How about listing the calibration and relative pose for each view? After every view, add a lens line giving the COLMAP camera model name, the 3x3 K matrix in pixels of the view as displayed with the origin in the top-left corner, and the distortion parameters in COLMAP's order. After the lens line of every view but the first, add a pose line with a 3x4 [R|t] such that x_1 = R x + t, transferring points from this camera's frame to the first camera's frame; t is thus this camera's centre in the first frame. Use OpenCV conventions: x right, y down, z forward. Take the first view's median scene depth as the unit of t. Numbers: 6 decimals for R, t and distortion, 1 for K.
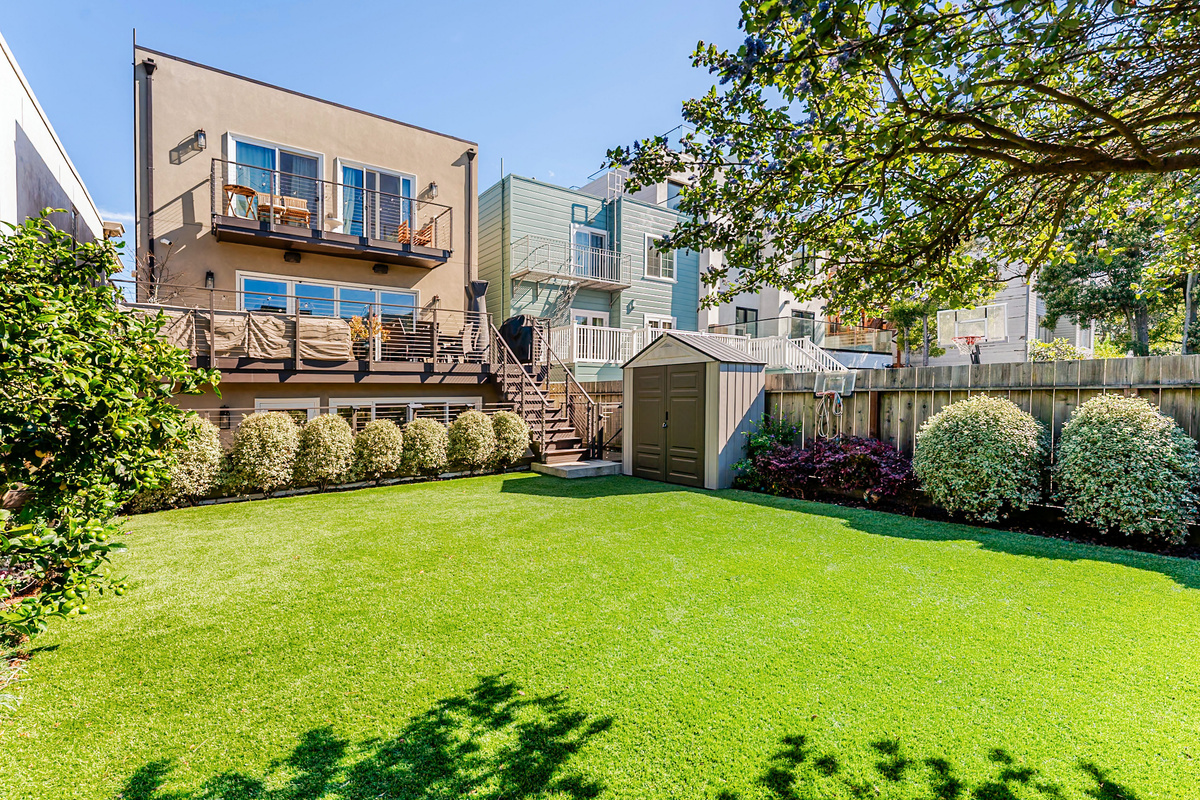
lens RADIAL K [[526.2, 0, 598.8], [0, 526.2, 401.9], [0, 0, 1]] dist [-0.004510, -0.000230]
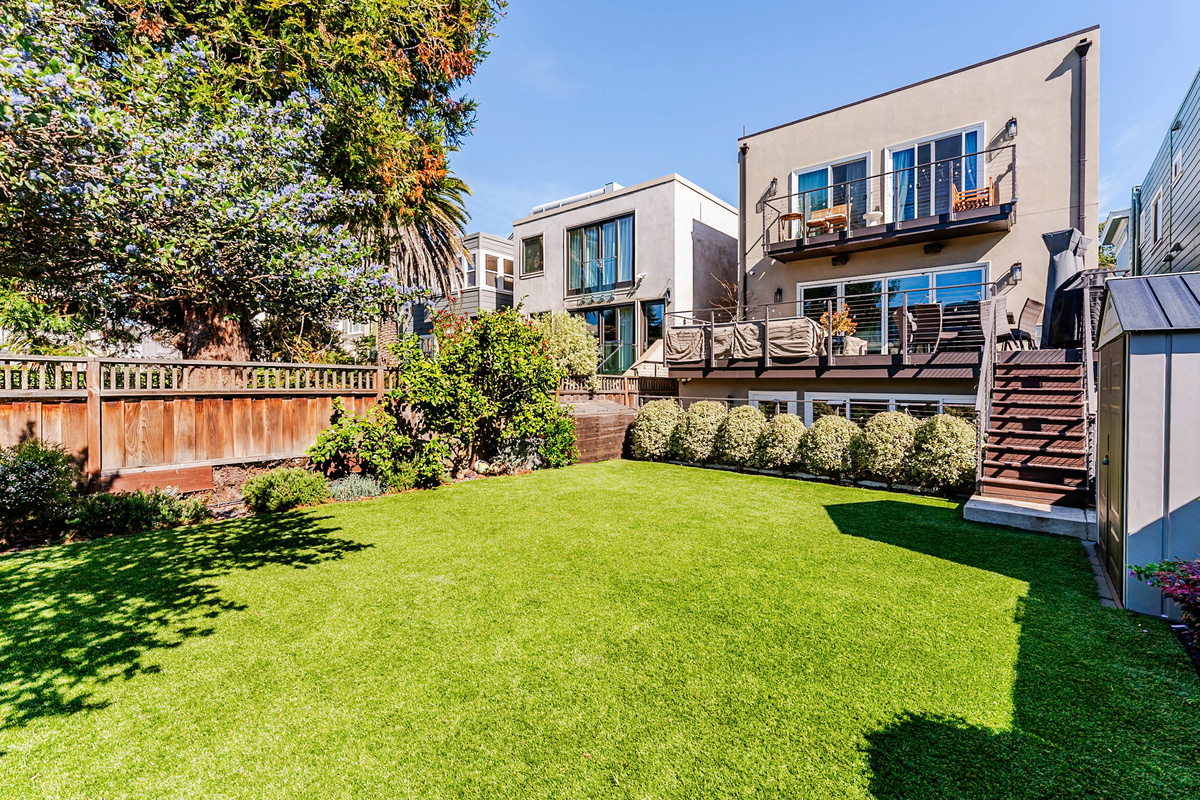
lens RADIAL K [[526.2, 0, 589.6], [0, 526.2, 378.7], [0, 0, 1]] dist [-0.004510, -0.000230]
pose [[0.217037, 0.000275, -0.976163, 0.484535], [-0.028746, 0.999568, -0.006110, -0.016799], [0.975740, 0.029387, 0.216952, 0.372995]]
